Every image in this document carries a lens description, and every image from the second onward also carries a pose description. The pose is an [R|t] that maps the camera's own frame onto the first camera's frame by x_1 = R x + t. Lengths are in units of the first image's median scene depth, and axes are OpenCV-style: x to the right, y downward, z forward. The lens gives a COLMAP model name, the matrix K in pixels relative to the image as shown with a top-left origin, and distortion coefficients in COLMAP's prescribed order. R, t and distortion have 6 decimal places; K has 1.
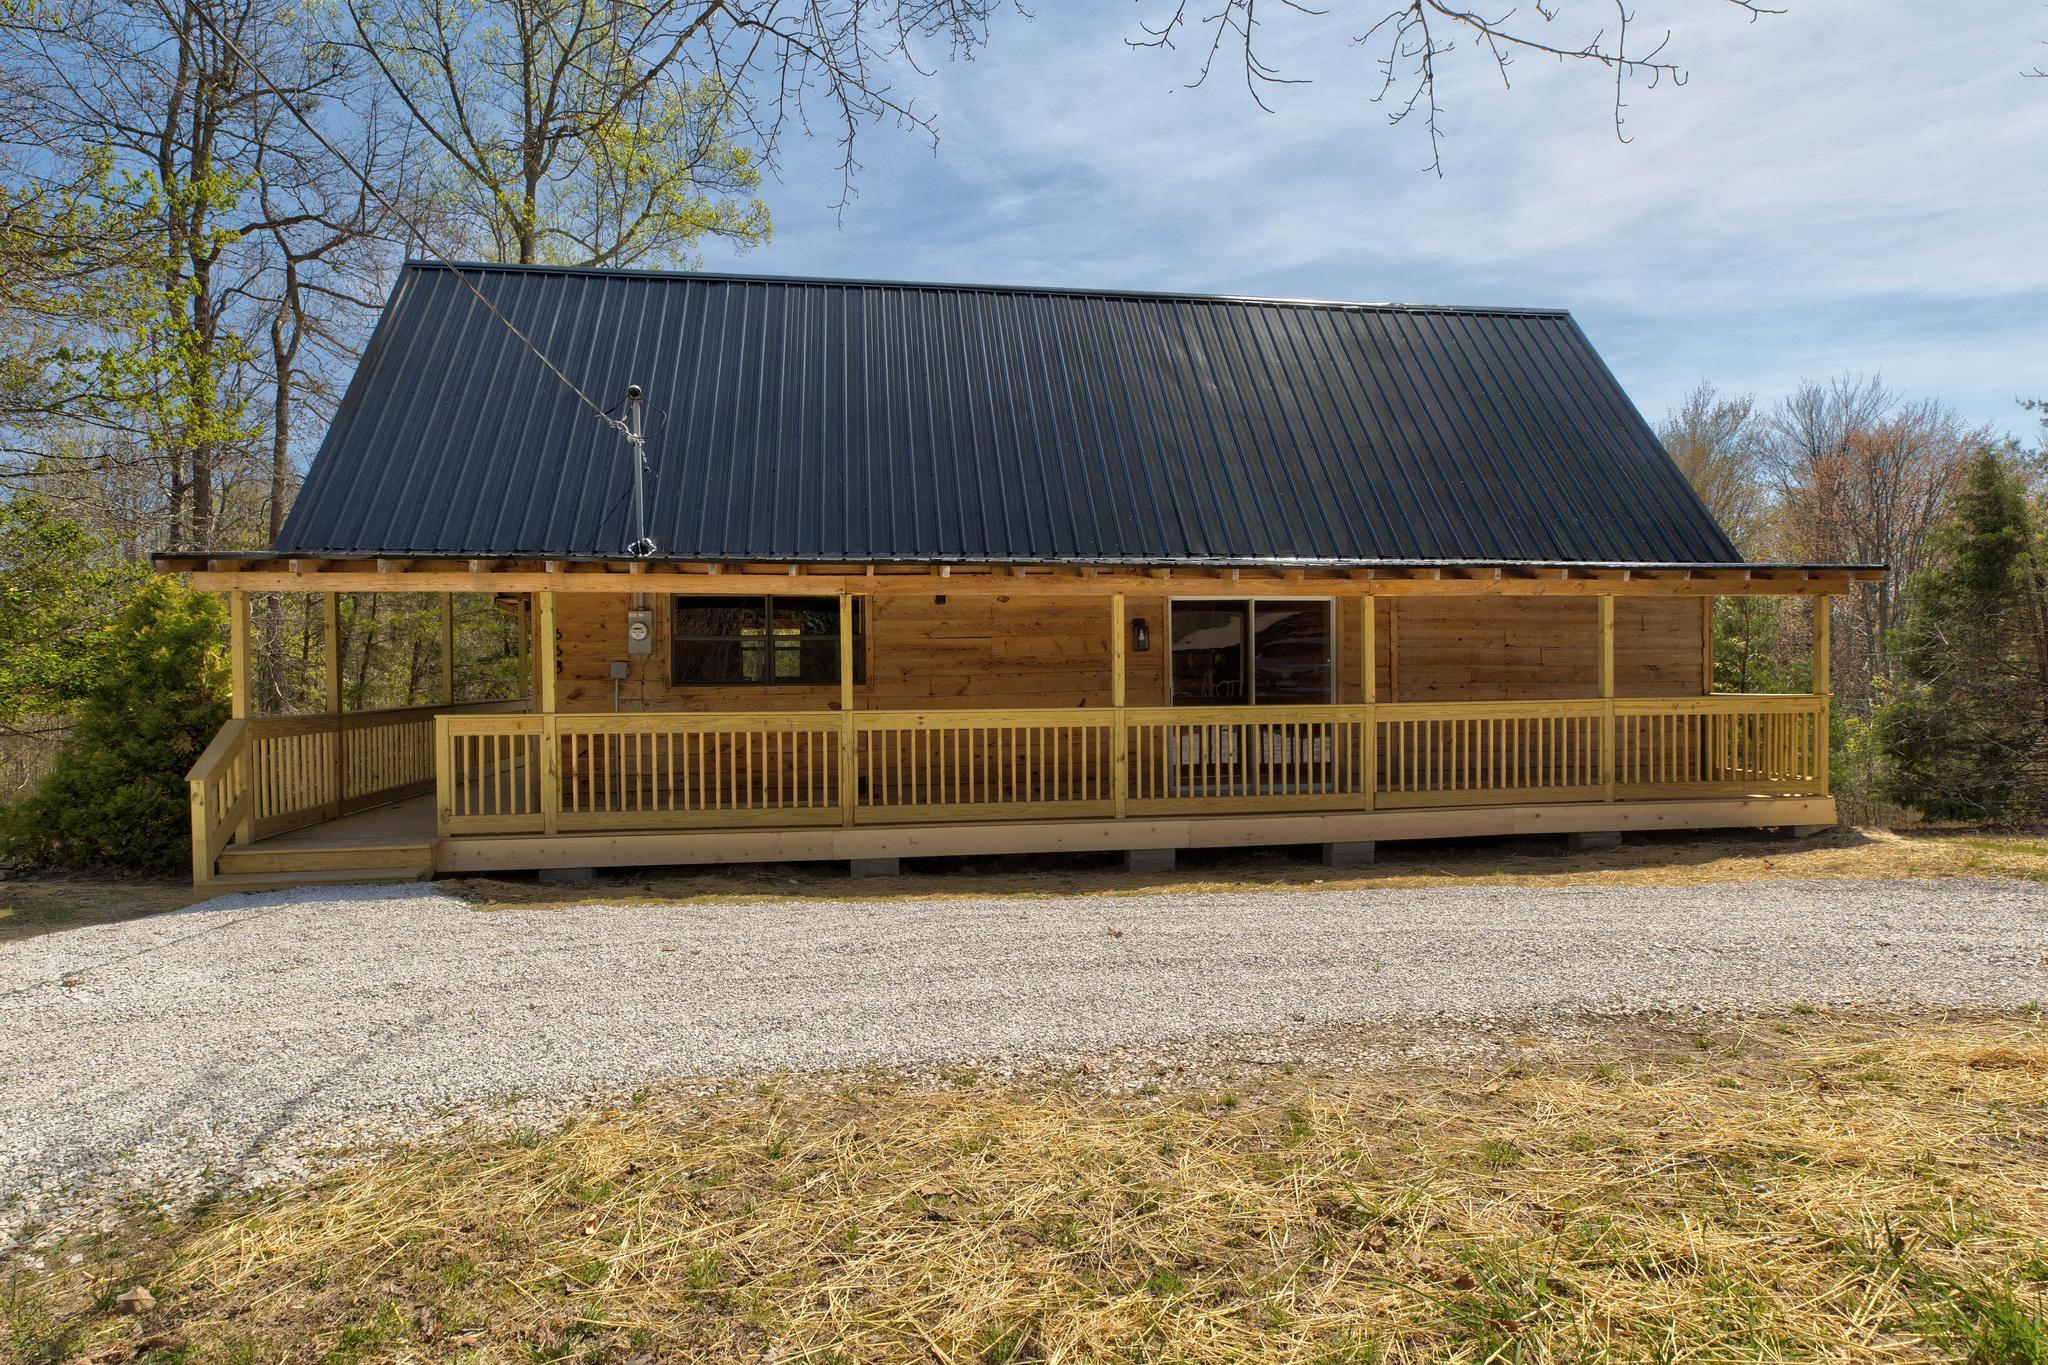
lens RADIAL K [[1106.1, 0, 1021.9], [0, 1106.1, 705.8], [0, 0, 1]] dist [-0.001425, -0.000861]
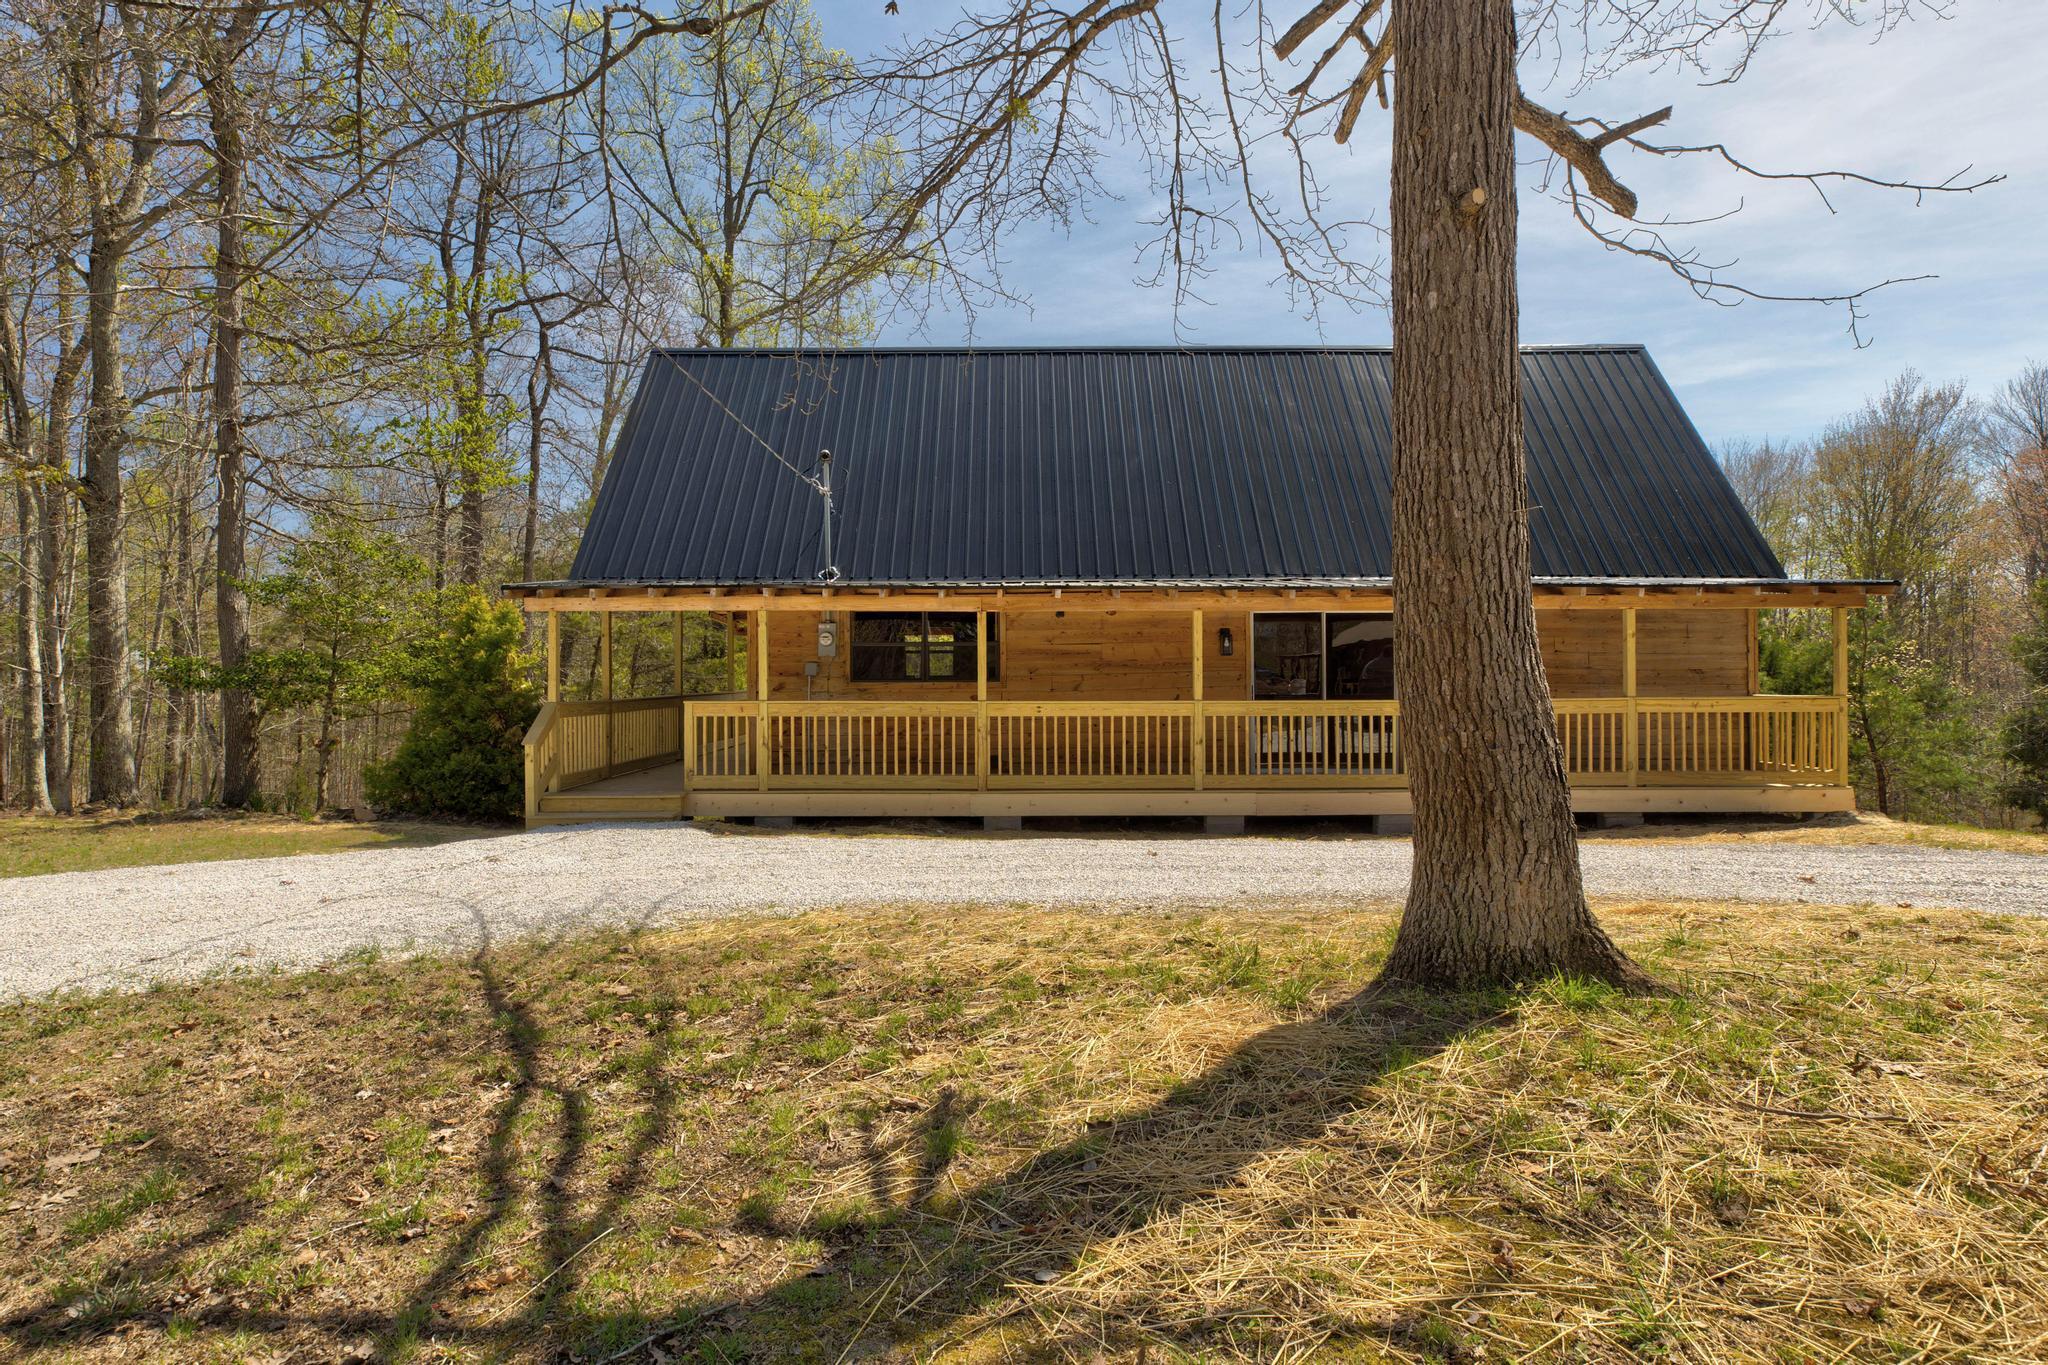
lens RADIAL K [[1106.1, 0, 1021.9], [0, 1106.1, 705.8], [0, 0, 1]] dist [-0.001425, -0.000861]
pose [[0.989421, 0.009454, -0.144767, 0.065791], [-0.009584, 0.999954, -0.000204, 0.008460], [0.144758, 0.001589, 0.989466, -0.238451]]
